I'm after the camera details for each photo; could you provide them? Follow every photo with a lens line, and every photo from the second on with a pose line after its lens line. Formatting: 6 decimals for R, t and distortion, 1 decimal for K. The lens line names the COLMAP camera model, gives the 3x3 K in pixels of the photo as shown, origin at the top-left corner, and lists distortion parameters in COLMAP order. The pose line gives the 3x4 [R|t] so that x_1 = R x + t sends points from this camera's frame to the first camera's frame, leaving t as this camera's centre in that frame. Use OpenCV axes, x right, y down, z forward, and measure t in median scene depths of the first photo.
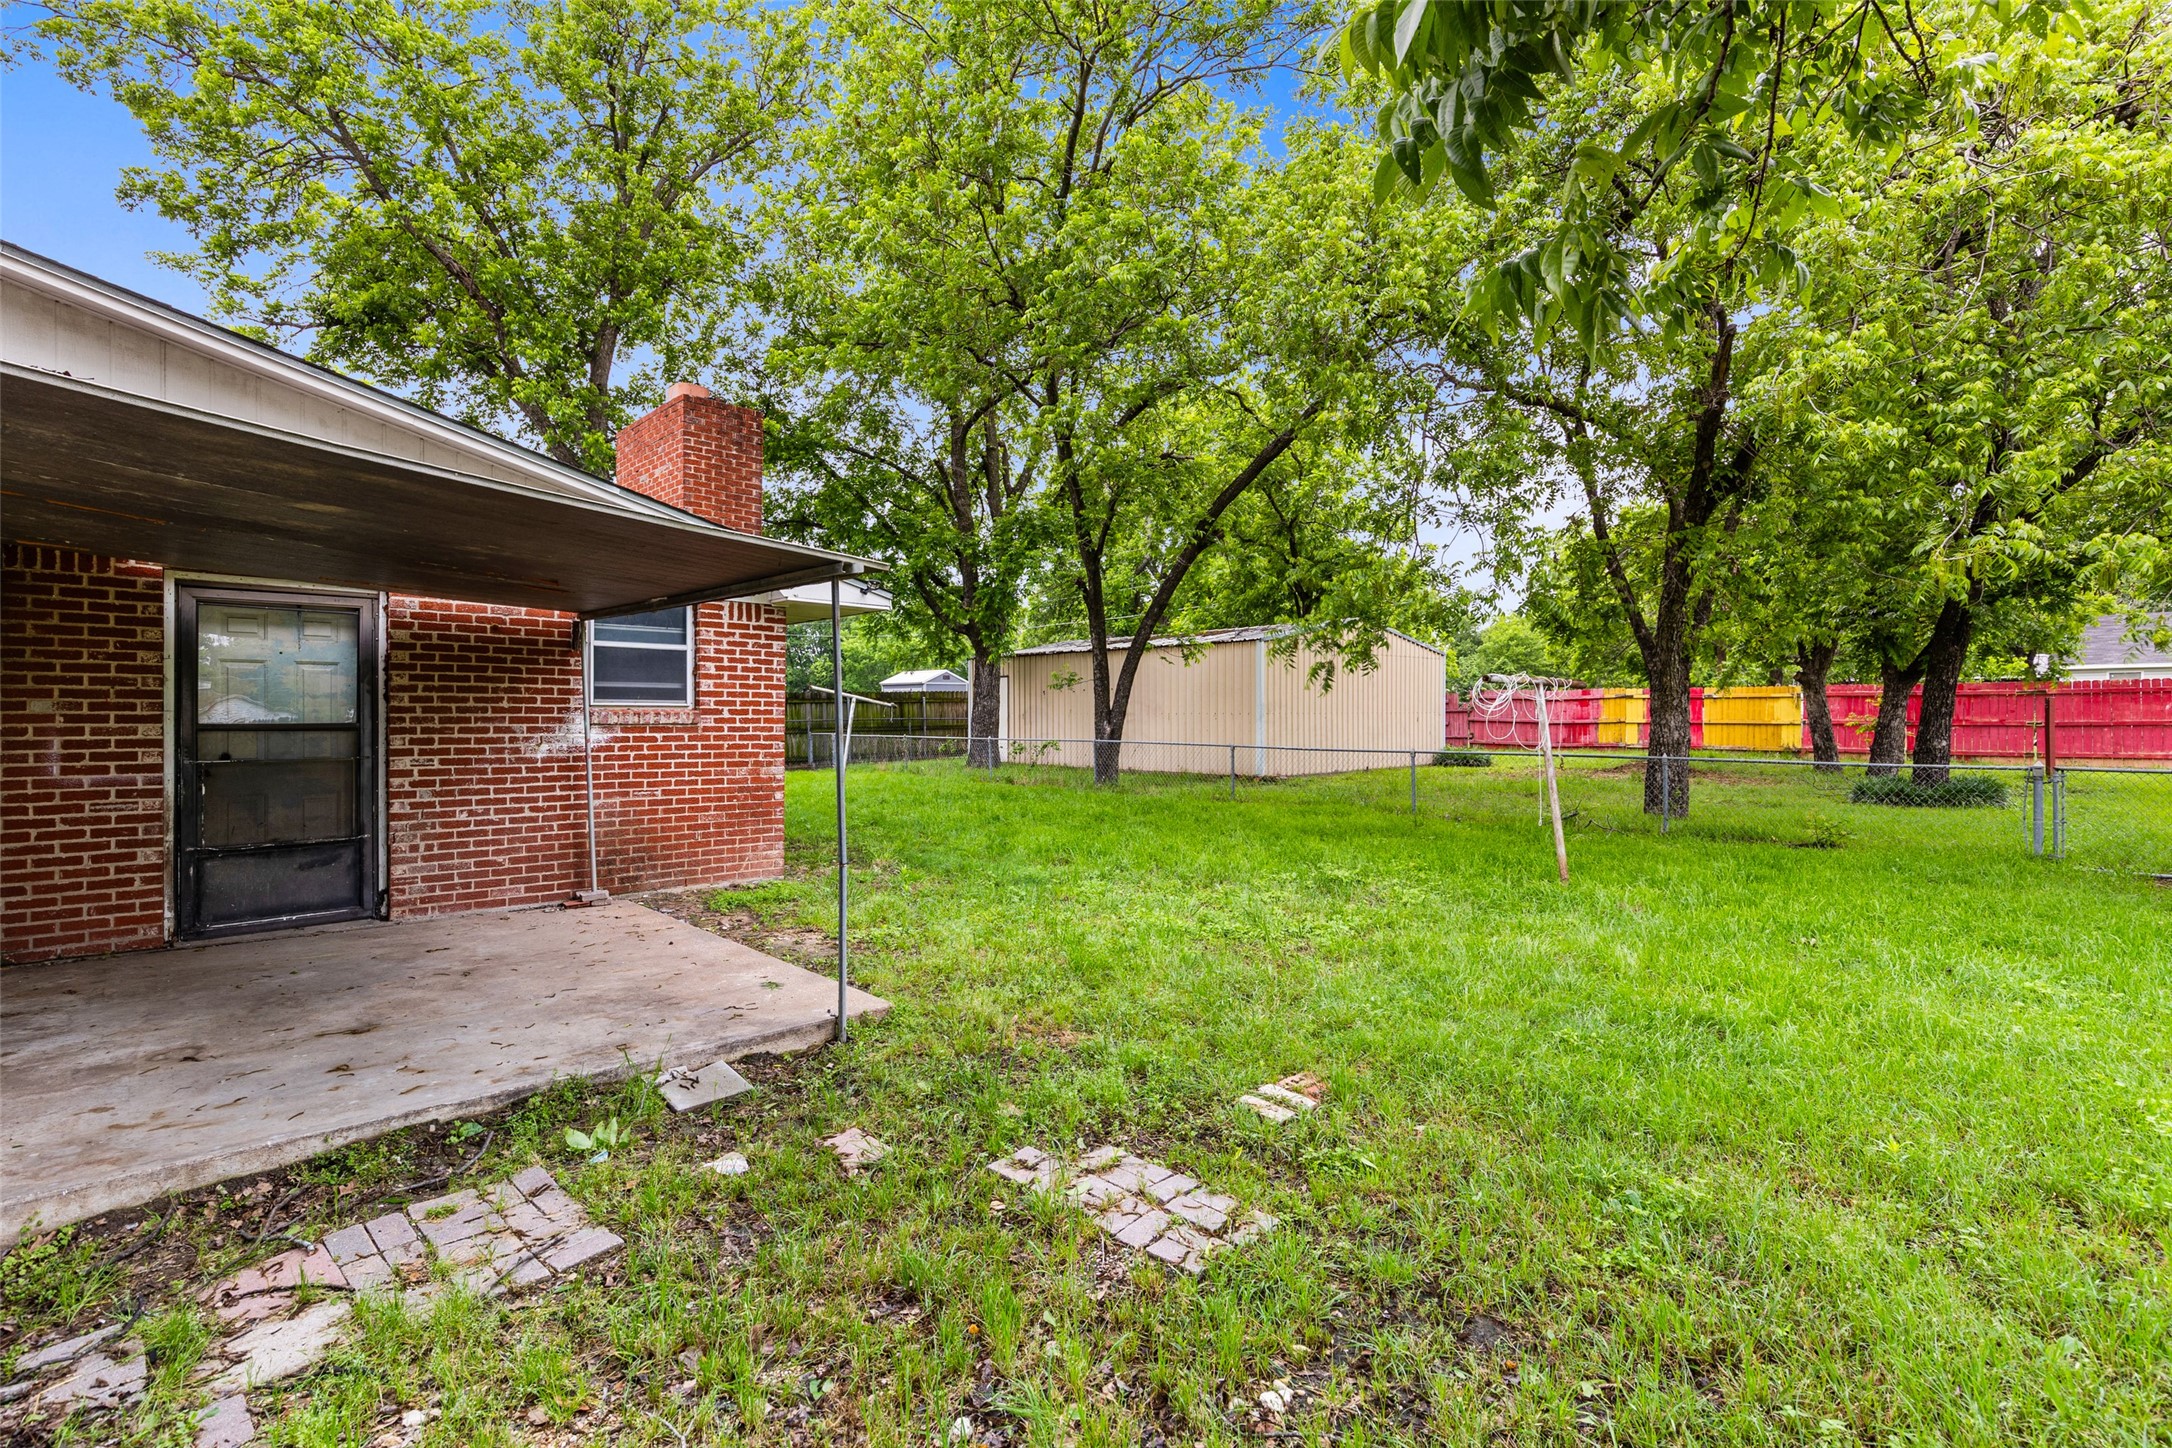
lens RADIAL K [[1008.1, 0, 1089.2], [0, 1008.1, 721.9], [0, 0, 1]] dist [0.012027, -0.000208]
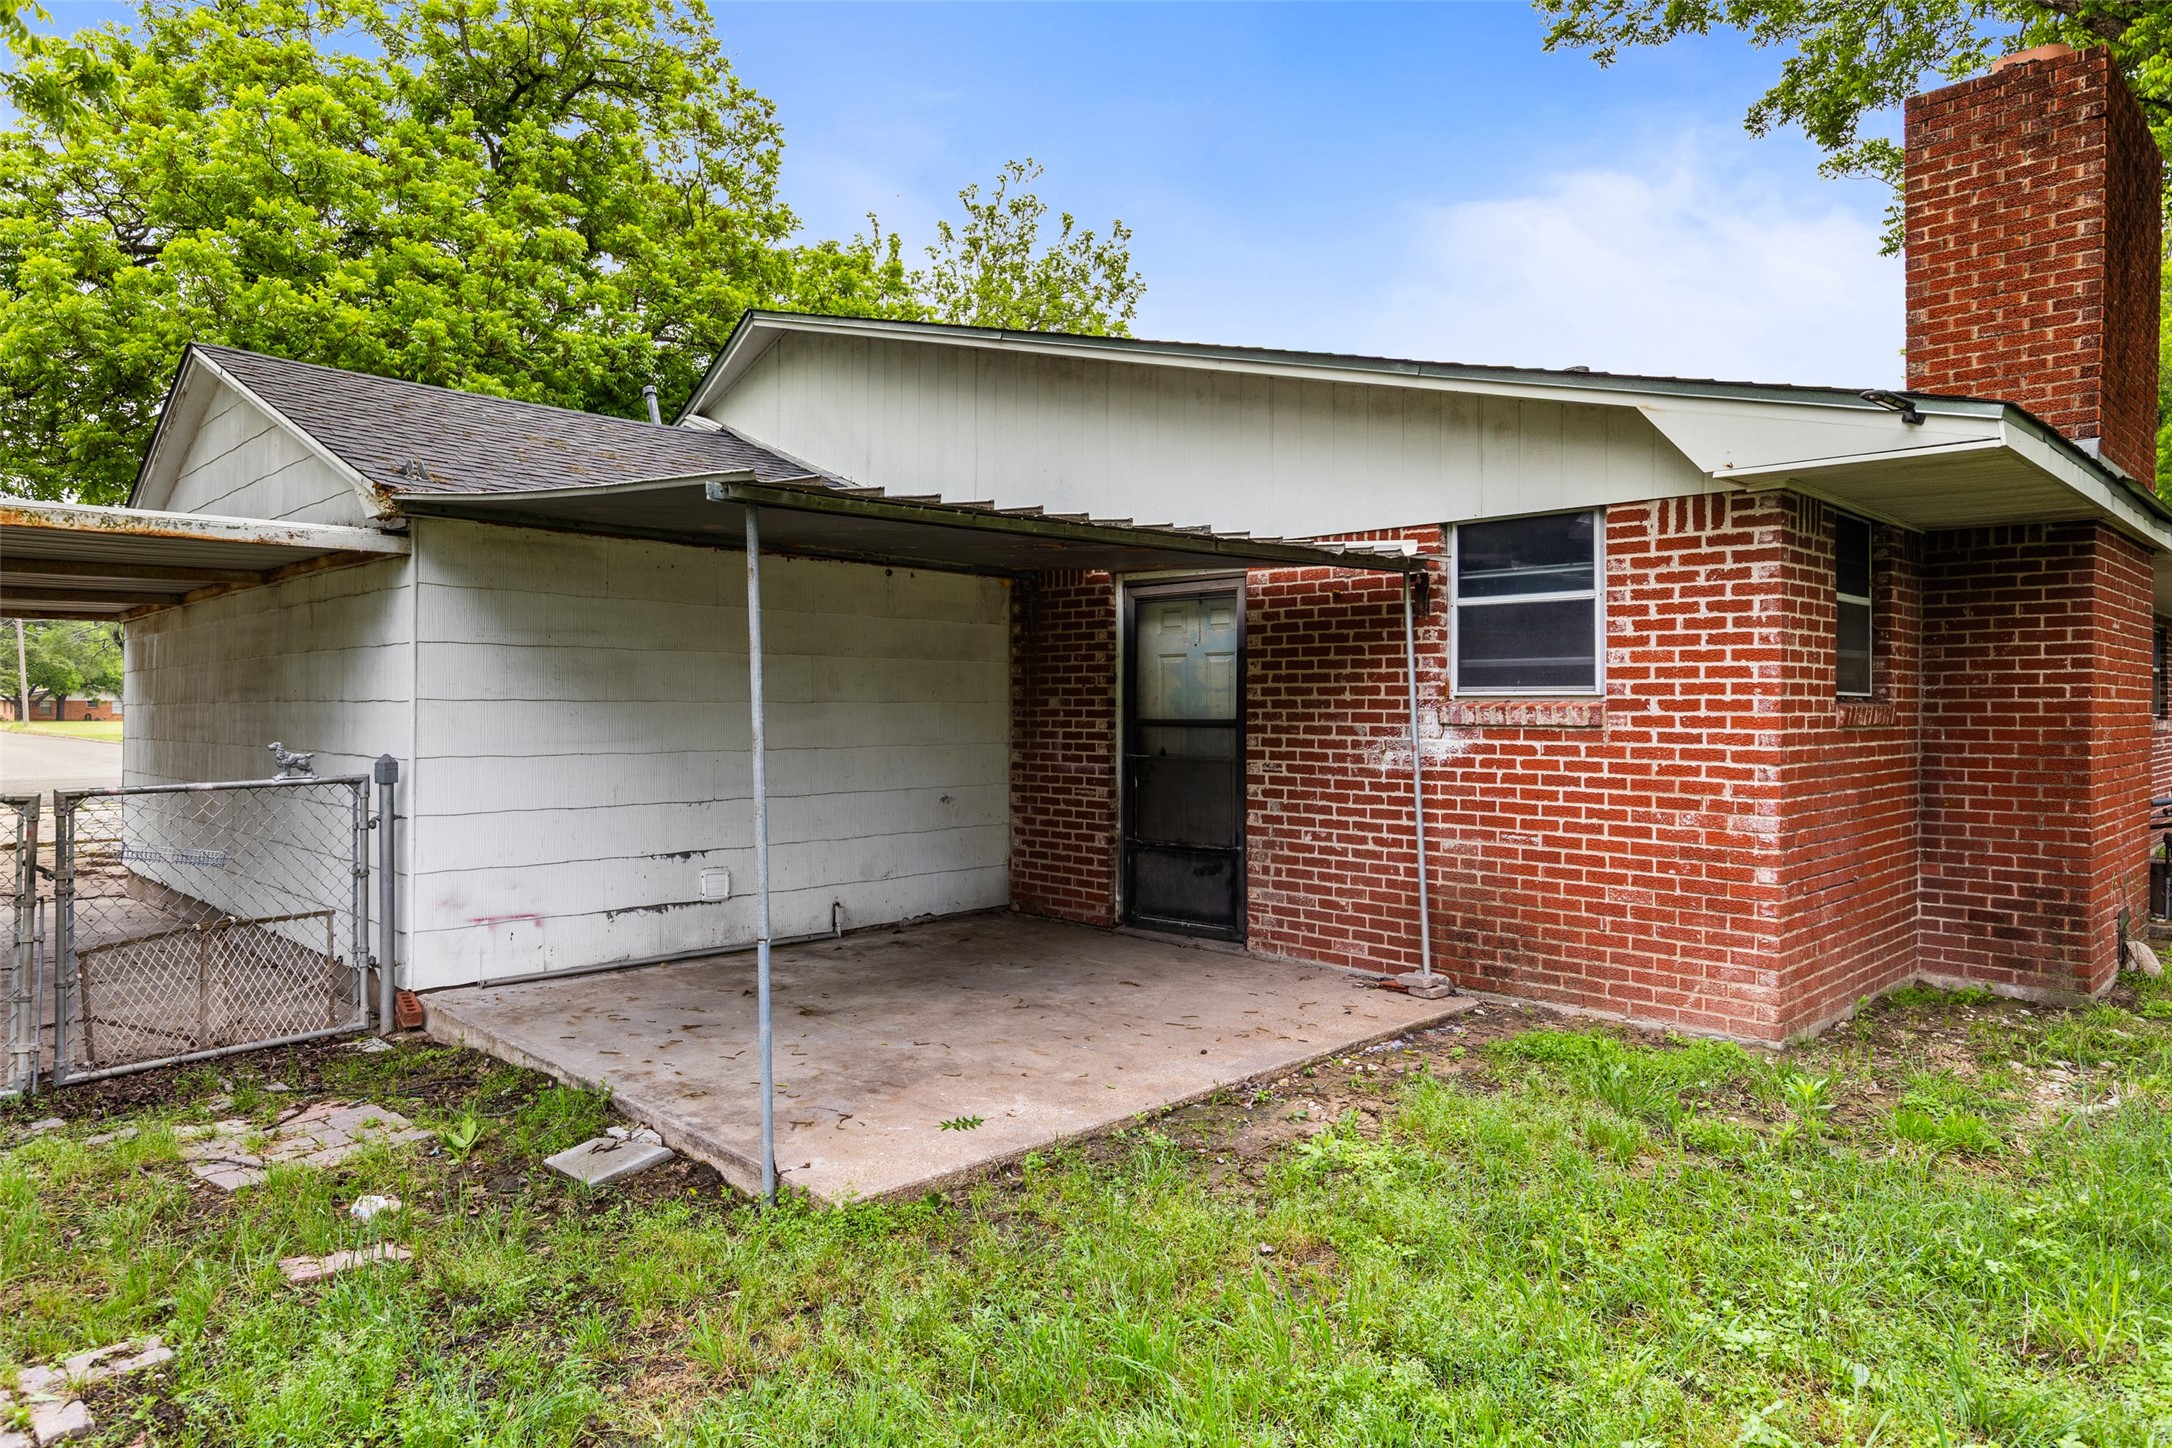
lens RADIAL K [[1349.2, 0, 1090.1], [0, 1349.2, 705.2], [0, 0, 1]] dist [0.004720, 0.000425]
pose [[-0.005023, -0.002085, -0.999985, 0.382713], [-0.006881, 0.999974, -0.002051, -0.006697], [0.999964, 0.006871, -0.005038, 0.736938]]
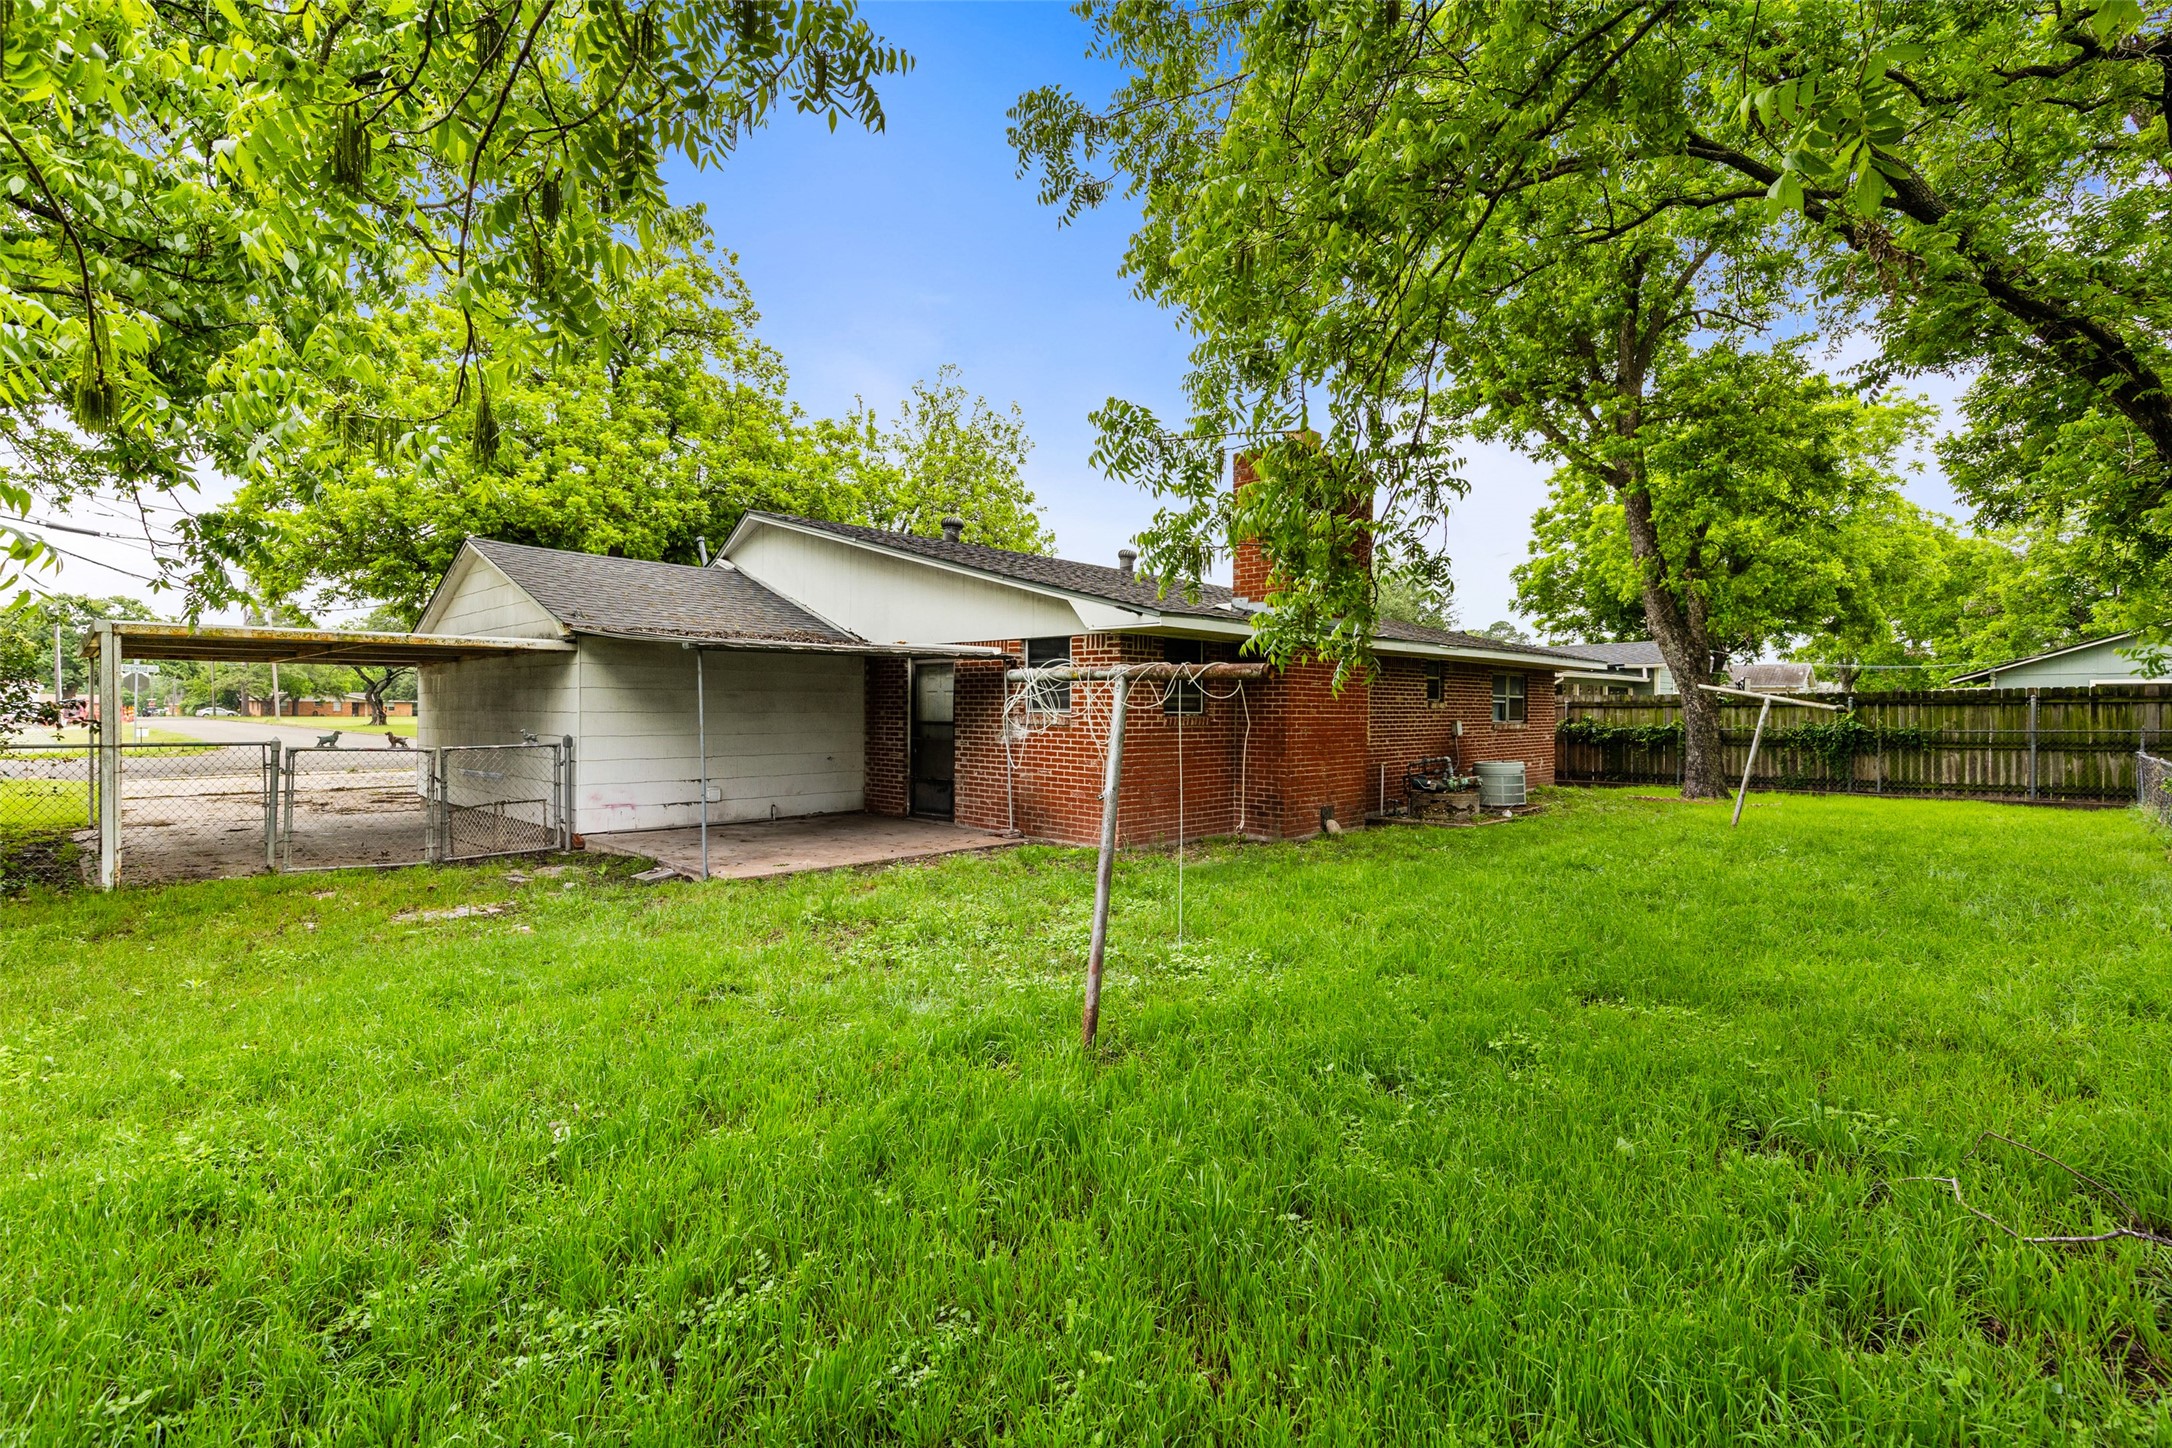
lens RADIAL K [[1008.1, 0, 1084.4], [0, 1008.1, 724.8], [0, 0, 1]] dist [0.012027, -0.000208]
pose [[0.011377, 0.015624, -0.999813, 1.025938], [-0.010409, 0.999826, 0.015505, -0.020821], [0.999881, 0.010231, 0.011538, 1.032105]]
